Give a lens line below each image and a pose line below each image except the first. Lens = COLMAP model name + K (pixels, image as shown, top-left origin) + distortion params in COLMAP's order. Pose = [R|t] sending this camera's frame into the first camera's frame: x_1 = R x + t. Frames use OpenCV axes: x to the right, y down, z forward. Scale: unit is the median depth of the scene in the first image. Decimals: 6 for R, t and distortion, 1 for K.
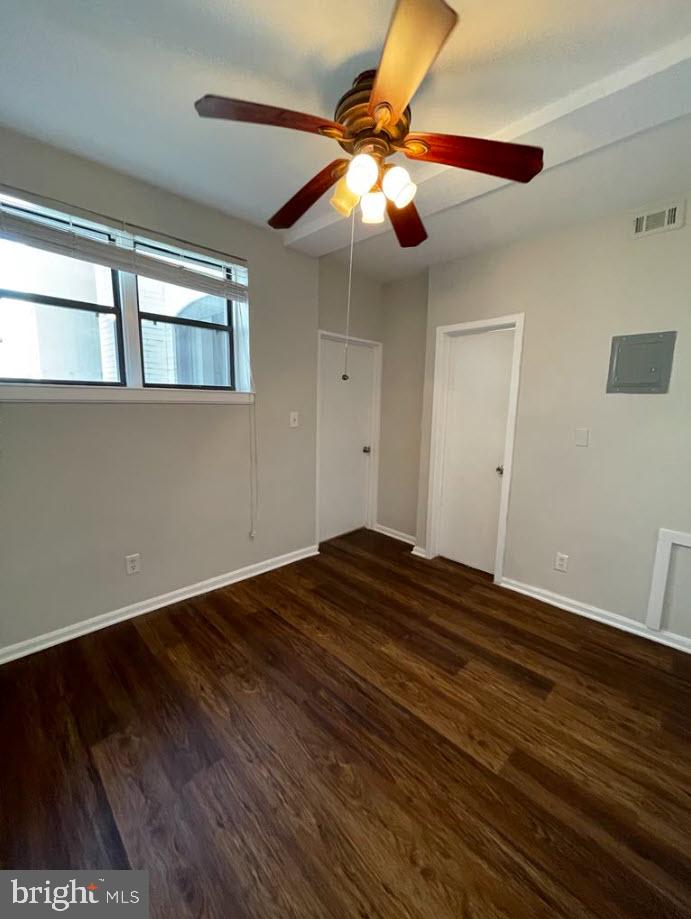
lens RADIAL K [[370.7, 0, 345.5], [0, 370.7, 459.5], [0, 0, 1]] dist [-0.002775, 0.000019]
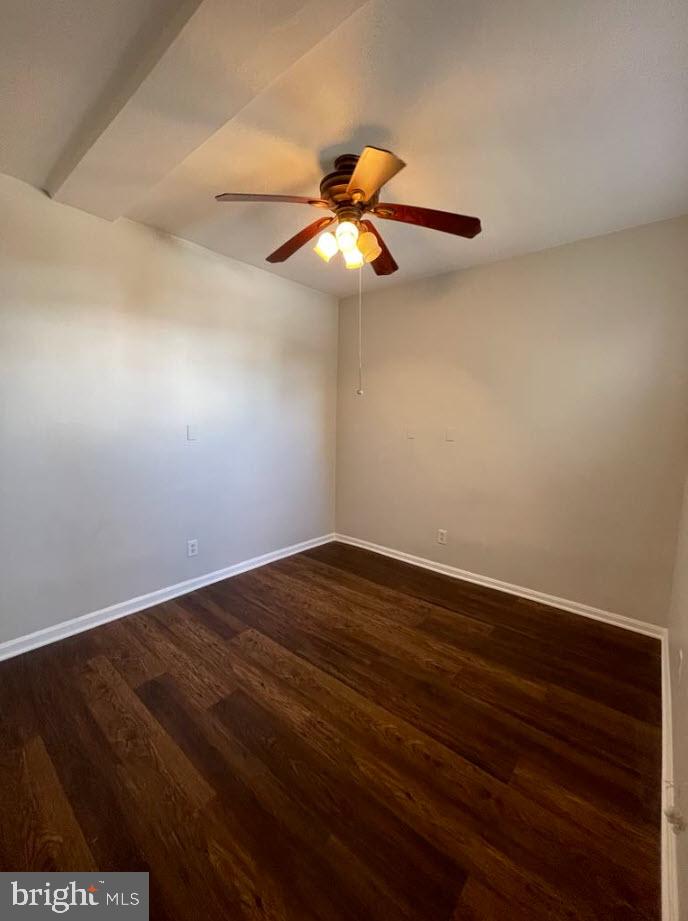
lens RADIAL K [[371.5, 0, 344.0], [0, 371.5, 460.5], [0, 0, 1]] dist [-0.002775, 0.000019]
pose [[-0.994913, -0.036542, -0.093877, 0.136565], [-0.060134, 0.963077, 0.262425, -0.267094], [0.080821, 0.266735, -0.960375, 1.863336]]
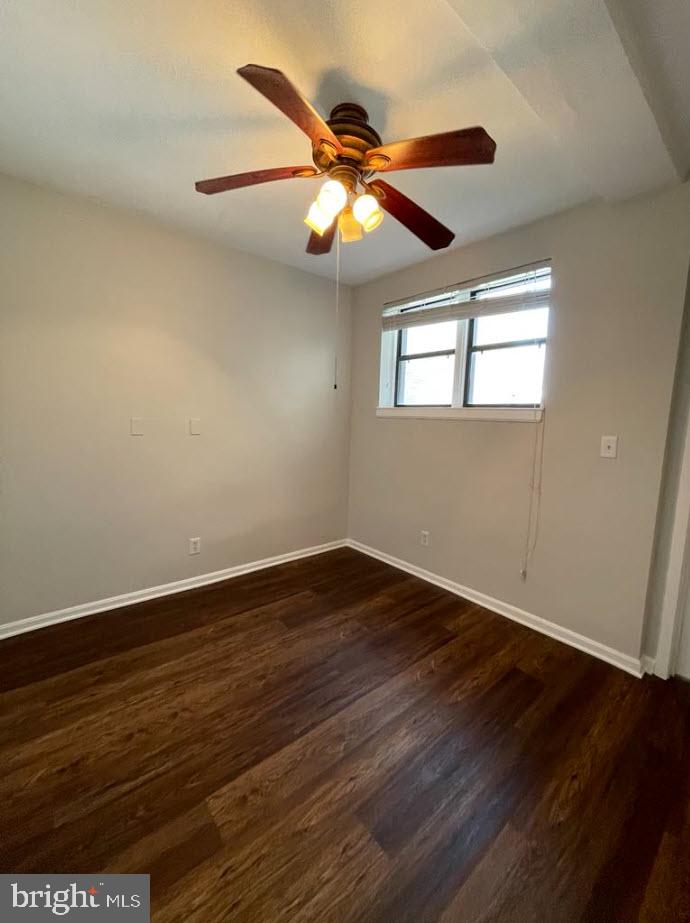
lens RADIAL K [[370.0, 0, 353.9], [0, 370.0, 462.1], [0, 0, 1]] dist [-0.000837, 0.000360]
pose [[-0.067352, 0.099857, -0.992720, 0.926724], [-0.187519, 0.975981, 0.110896, -0.109833], [0.979949, 0.193623, -0.047009, 0.944345]]
